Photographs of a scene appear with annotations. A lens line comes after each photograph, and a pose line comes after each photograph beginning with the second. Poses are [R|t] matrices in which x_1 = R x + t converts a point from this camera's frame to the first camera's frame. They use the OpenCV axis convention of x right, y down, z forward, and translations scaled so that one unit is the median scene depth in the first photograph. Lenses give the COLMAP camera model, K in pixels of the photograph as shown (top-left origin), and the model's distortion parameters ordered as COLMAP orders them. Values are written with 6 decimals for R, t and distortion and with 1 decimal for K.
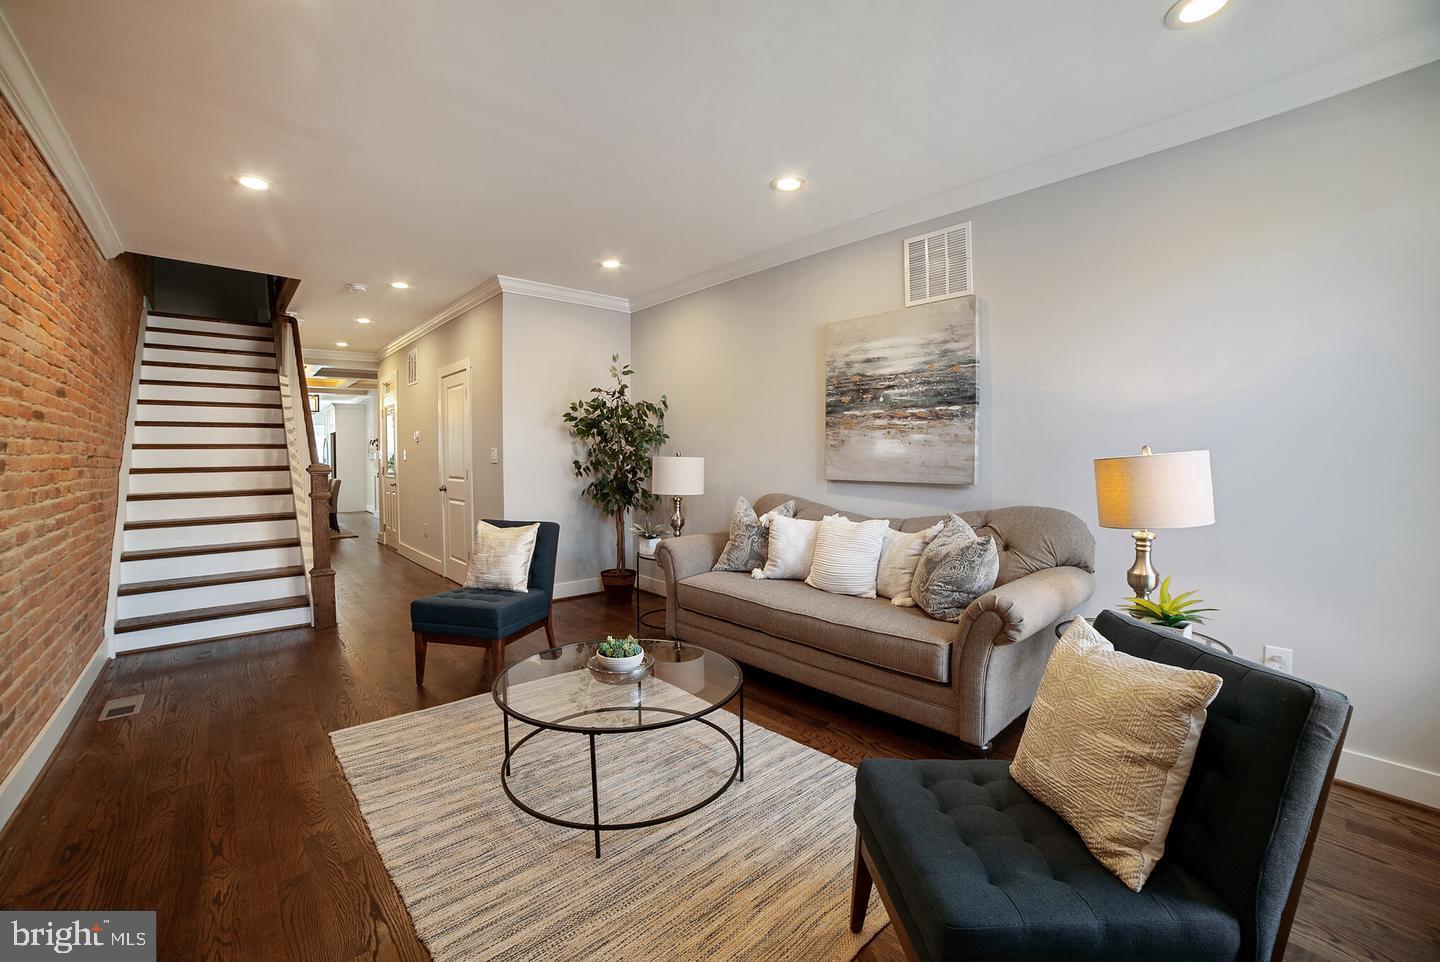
lens RADIAL K [[599.6, 0, 715.1], [0, 599.6, 461.1], [0, 0, 1]] dist [-0.095054, 0.041153]
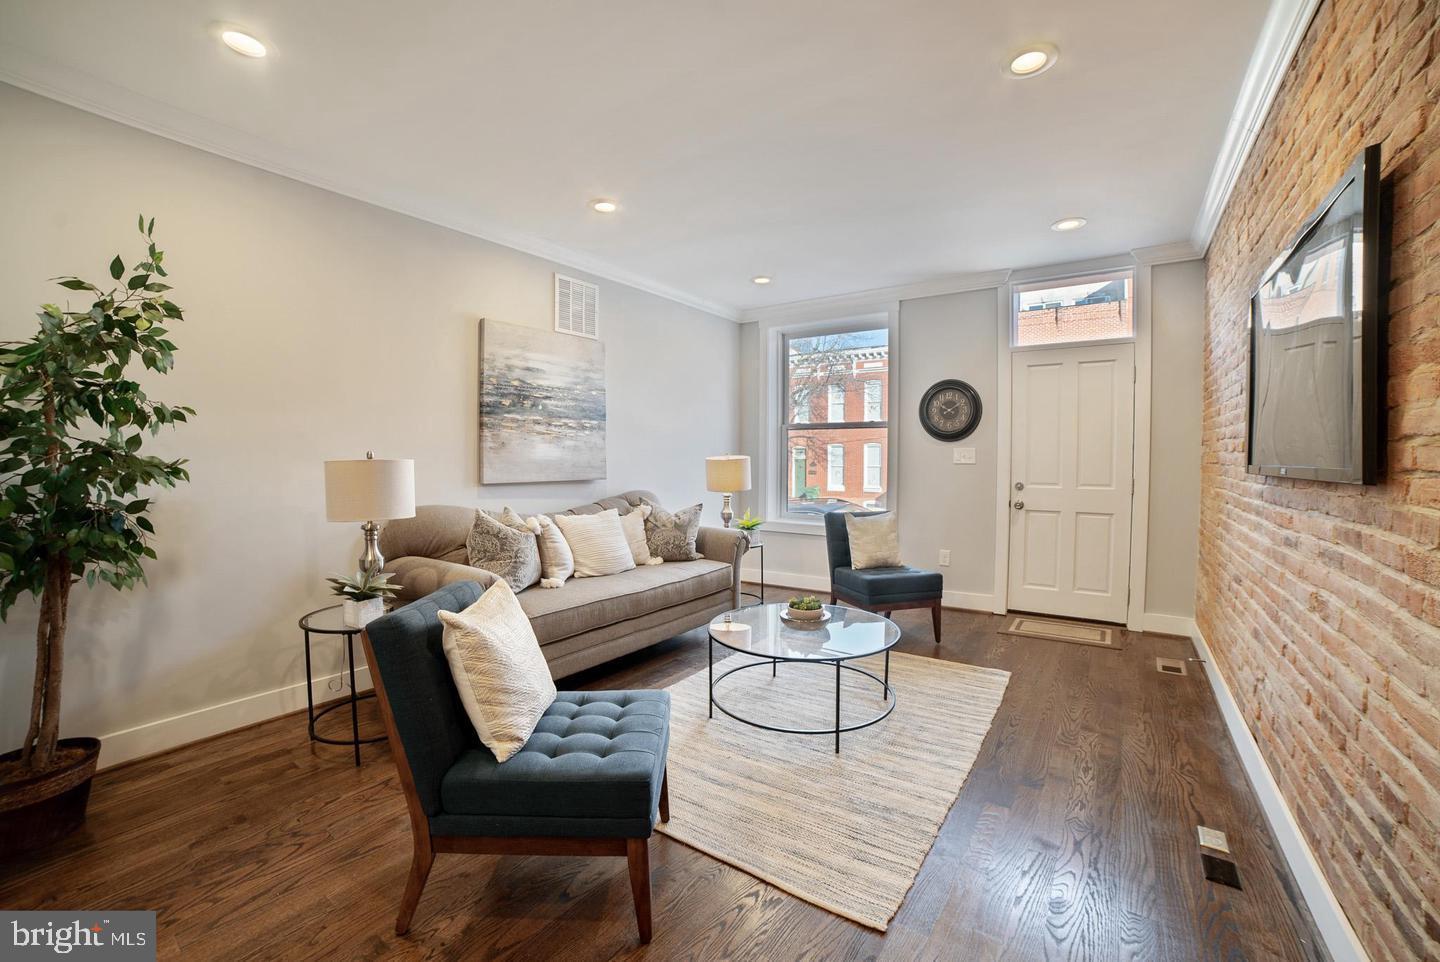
lens RADIAL K [[599.6, 0, 715.1], [0, 599.6, 461.1], [0, 0, 1]] dist [-0.095054, 0.041153]
pose [[-0.221431, -0.006882, 0.975152, -0.911270], [0.008926, 0.999919, 0.009084, -0.011436], [-0.975135, 0.010716, -0.221352, 0.970500]]
